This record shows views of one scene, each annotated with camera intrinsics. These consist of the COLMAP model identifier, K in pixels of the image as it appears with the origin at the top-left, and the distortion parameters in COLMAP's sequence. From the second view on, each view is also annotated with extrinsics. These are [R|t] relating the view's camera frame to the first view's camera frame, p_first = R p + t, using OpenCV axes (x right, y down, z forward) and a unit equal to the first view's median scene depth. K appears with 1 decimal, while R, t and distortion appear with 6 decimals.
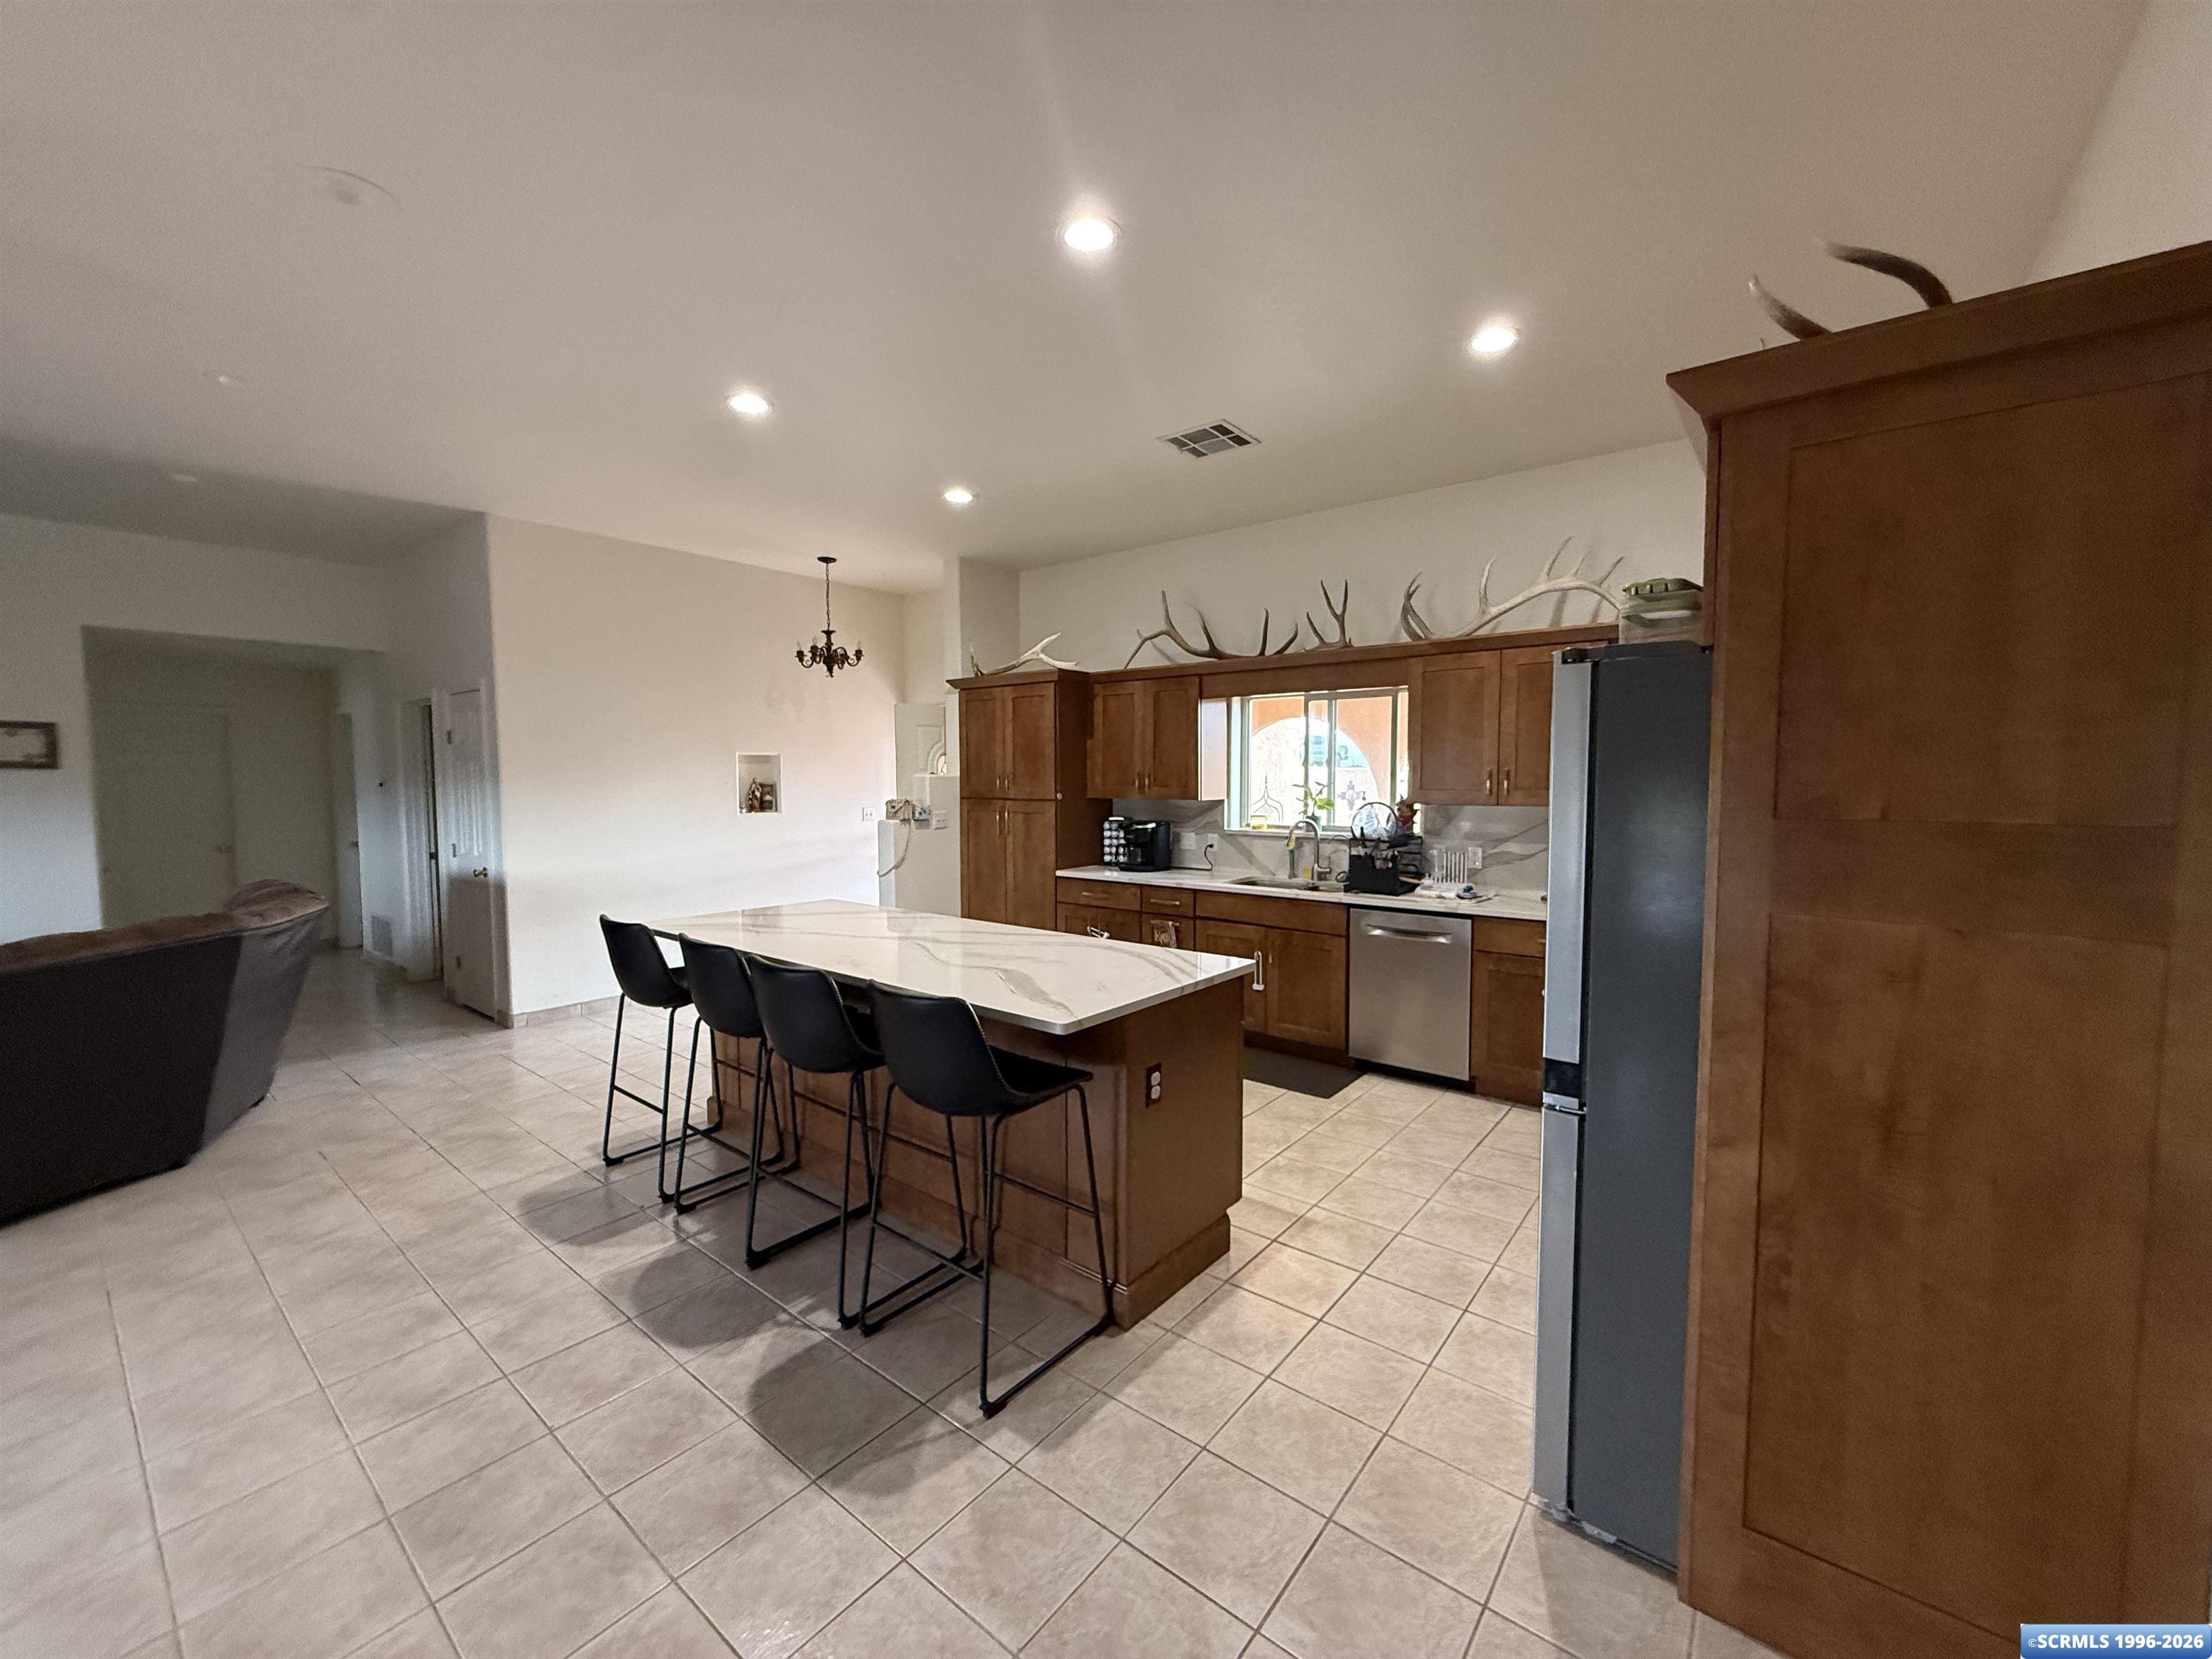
lens RADIAL K [[882.9, 0, 1098.2], [0, 882.9, 820.6], [0, 0, 1]] dist [-0.000879, 0.001296]
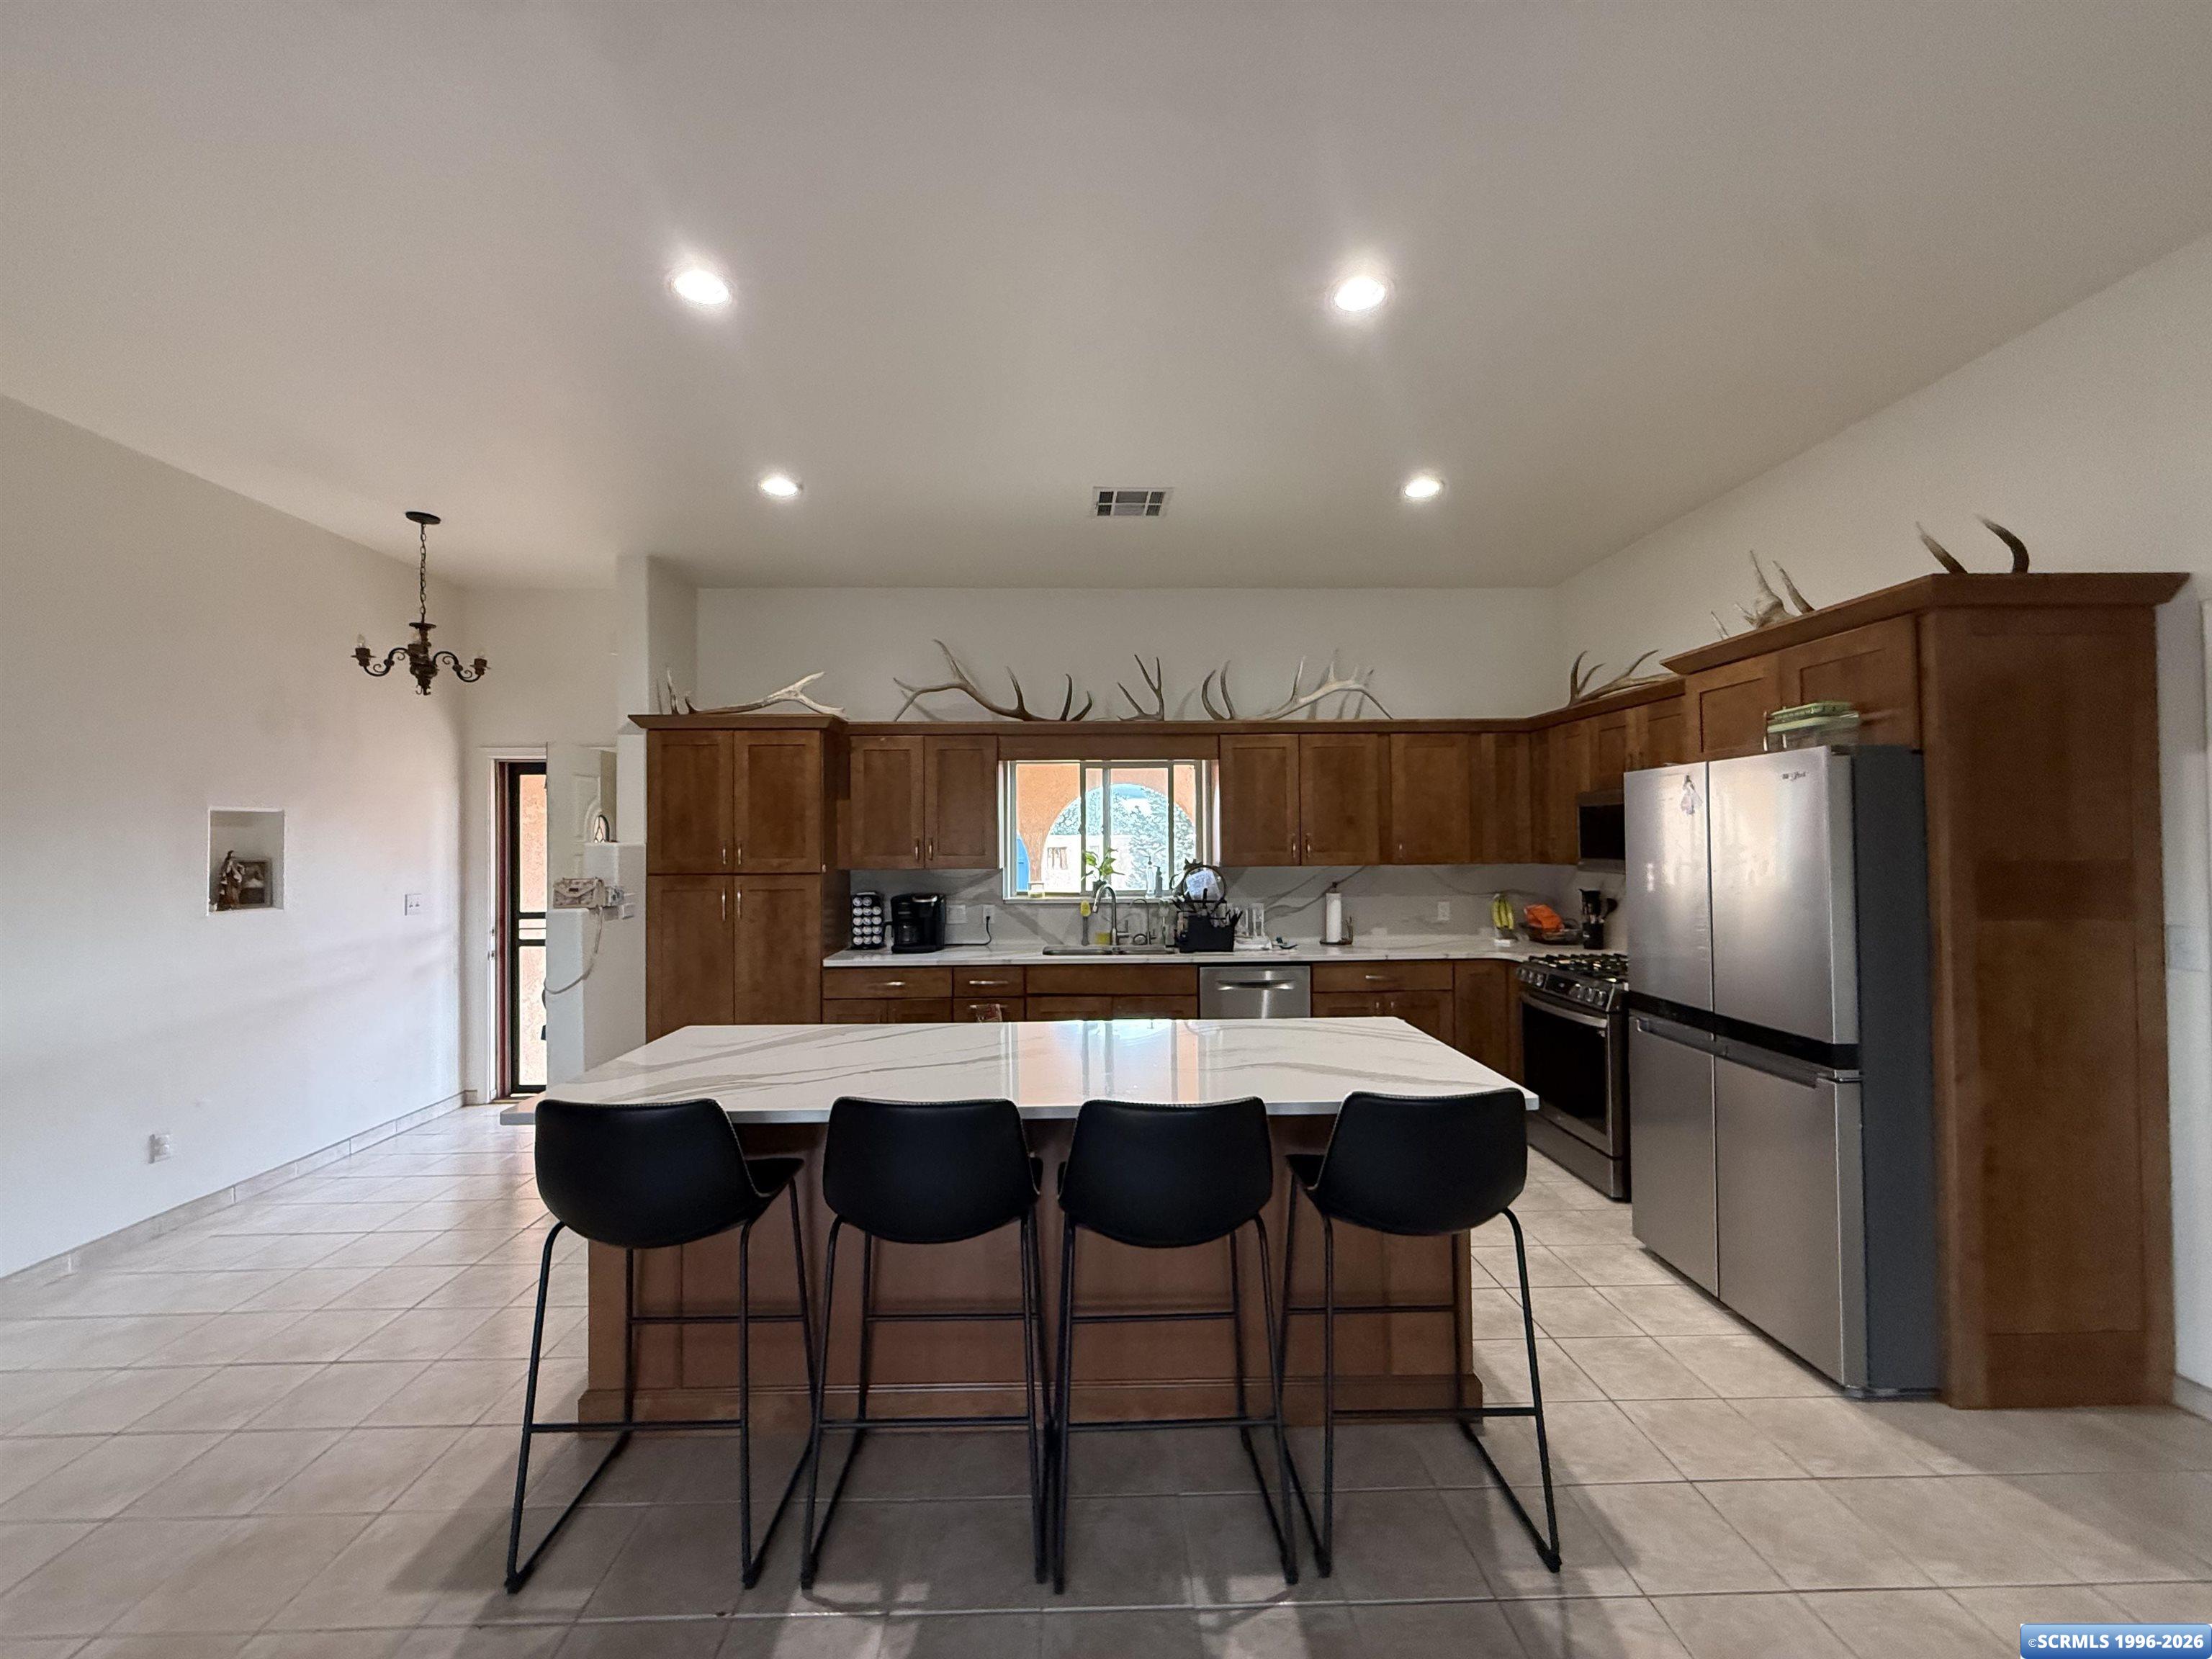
lens RADIAL K [[882.9, 0, 1108.8], [0, 882.9, 818.0], [0, 0, 1]] dist [-0.000879, 0.001296]
pose [[0.761700, 0.013360, 0.647792, -0.393374], [0.038905, 0.997040, -0.066309, -0.009998], [-0.646761, 0.075710, 0.758926, 0.214215]]
